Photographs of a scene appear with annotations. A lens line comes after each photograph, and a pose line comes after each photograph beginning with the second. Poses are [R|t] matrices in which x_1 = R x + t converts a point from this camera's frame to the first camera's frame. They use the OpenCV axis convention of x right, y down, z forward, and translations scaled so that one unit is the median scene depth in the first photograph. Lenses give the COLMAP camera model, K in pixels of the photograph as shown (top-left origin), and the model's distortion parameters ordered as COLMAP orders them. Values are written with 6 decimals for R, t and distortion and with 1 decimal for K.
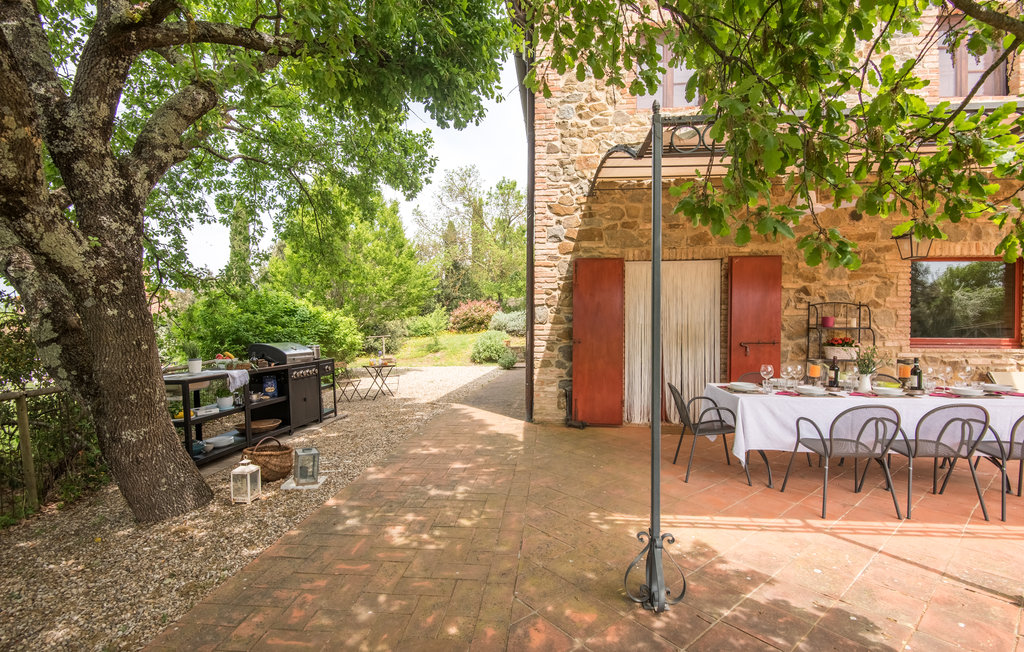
lens RADIAL K [[467.1, 0, 521.9], [0, 467.1, 339.2], [0, 0, 1]] dist [0.014545, -0.002790]
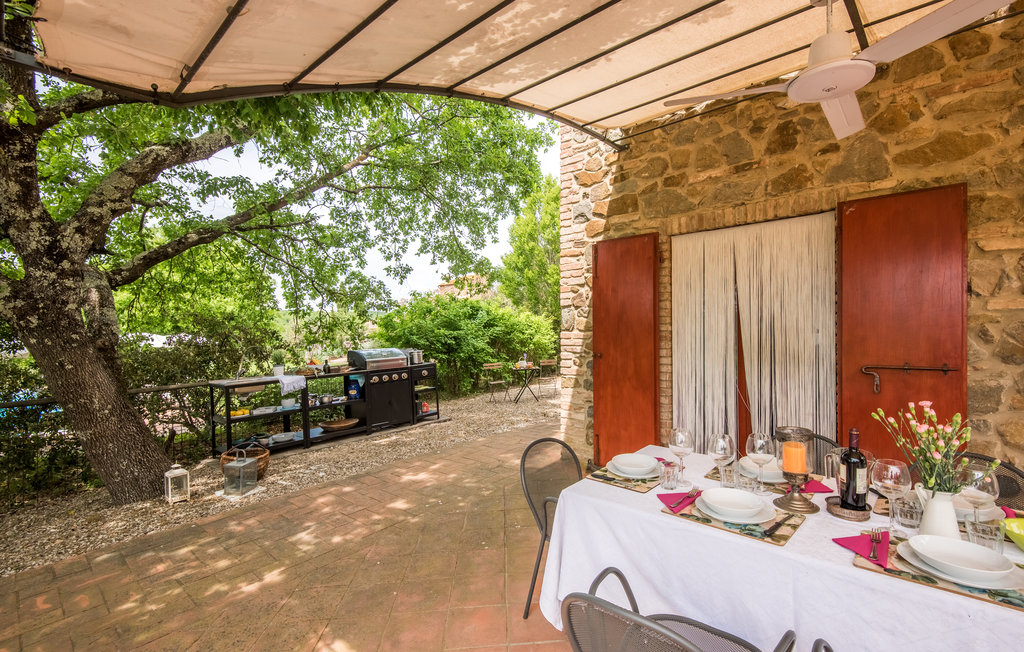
lens RADIAL K [[467.1, 0, 535.5], [0, 467.1, 331.3], [0, 0, 1]] dist [0.014545, -0.002790]
pose [[0.808114, -0.008036, -0.588972, 0.463446], [0.009104, 0.999958, -0.001152, -0.032266], [0.588956, -0.004431, 0.808153, 0.351712]]
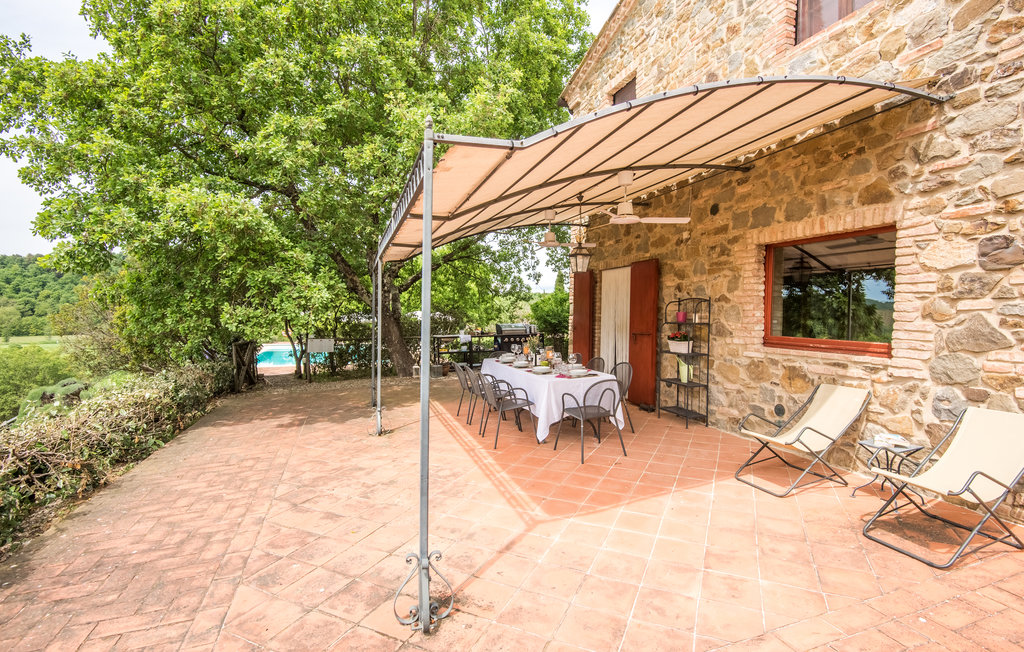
lens RADIAL K [[467.1, 0, 511.0], [0, 467.1, 326.3], [0, 0, 1]] dist [0.014545, -0.002790]
pose [[0.412598, 0.029003, -0.910451, 1.370250], [-0.009015, 0.999574, 0.027756, -0.039254], [0.910868, -0.003244, 0.412684, 0.196658]]
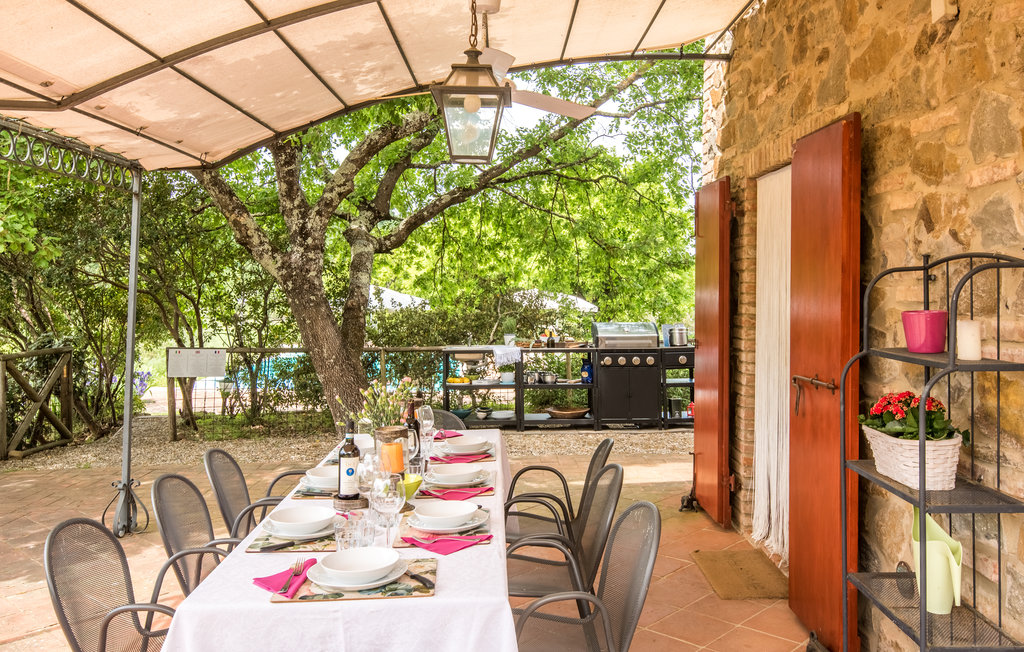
lens RADIAL K [[841.6, 0, 511.8], [0, 841.6, 264.2], [0, 0, 1]] dist [0.005366, -0.003025]
pose [[0.109488, -0.027433, -0.993609, 1.032560], [-0.019597, 0.999365, -0.029752, -0.051936], [0.993795, 0.022730, 0.108881, 0.672893]]
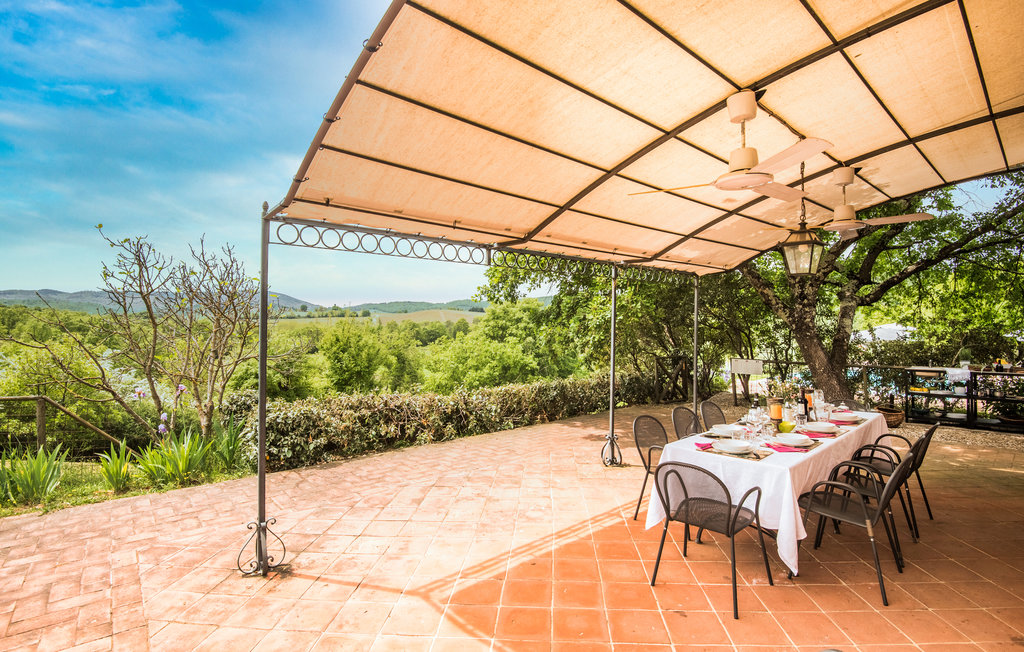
lens RADIAL K [[467.1, 0, 507.4], [0, 467.1, 329.7], [0, 0, 1]] dist [0.014545, -0.002790]
pose [[-0.704166, 0.016447, -0.709845, 1.185158], [-0.000719, 0.999715, 0.023876, -0.075392], [0.710035, 0.017323, -0.703953, 0.837100]]
